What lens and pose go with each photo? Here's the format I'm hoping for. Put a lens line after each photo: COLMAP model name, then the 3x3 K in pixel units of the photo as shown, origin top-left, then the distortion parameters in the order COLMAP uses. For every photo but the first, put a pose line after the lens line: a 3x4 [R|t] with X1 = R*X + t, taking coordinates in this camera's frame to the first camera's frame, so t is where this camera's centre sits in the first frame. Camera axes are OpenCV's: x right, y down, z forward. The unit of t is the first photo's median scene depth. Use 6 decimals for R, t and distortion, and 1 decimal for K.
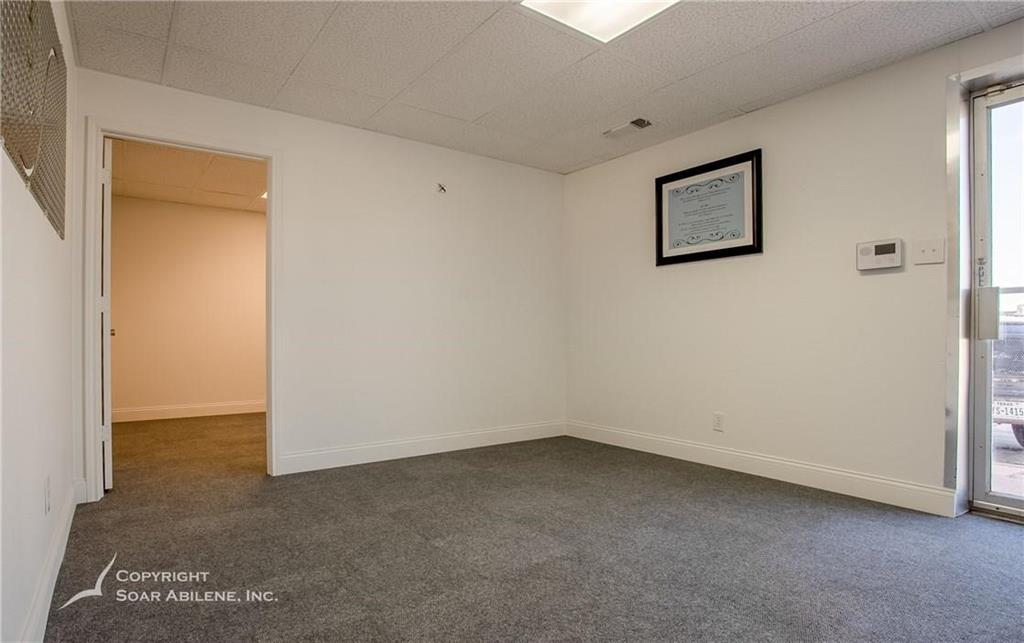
lens RADIAL K [[589.0, 0, 512.9], [0, 589.0, 334.5], [0, 0, 1]] dist [-0.000548, 0.000418]
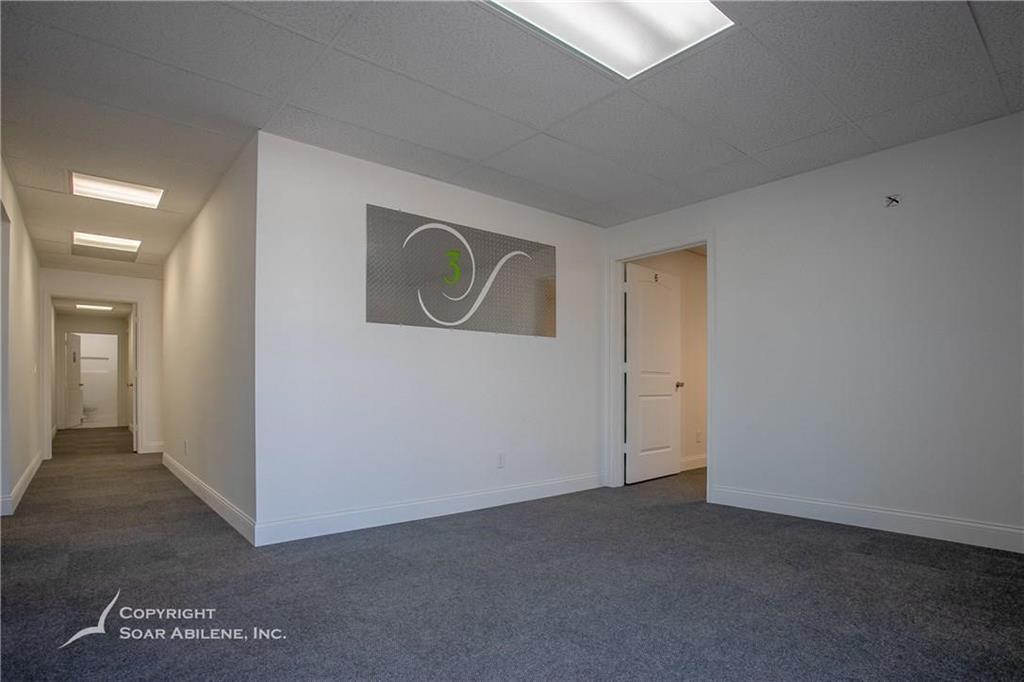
lens RADIAL K [[551.0, 0, 511.0], [0, 551.0, 389.4], [0, 0, 1]] dist [-0.000034, 0.000292]
pose [[0.068487, -0.007825, -0.997621, 0.761665], [-0.004504, 0.999957, -0.008152, 0.020261], [0.997642, 0.005051, 0.068449, 0.568062]]
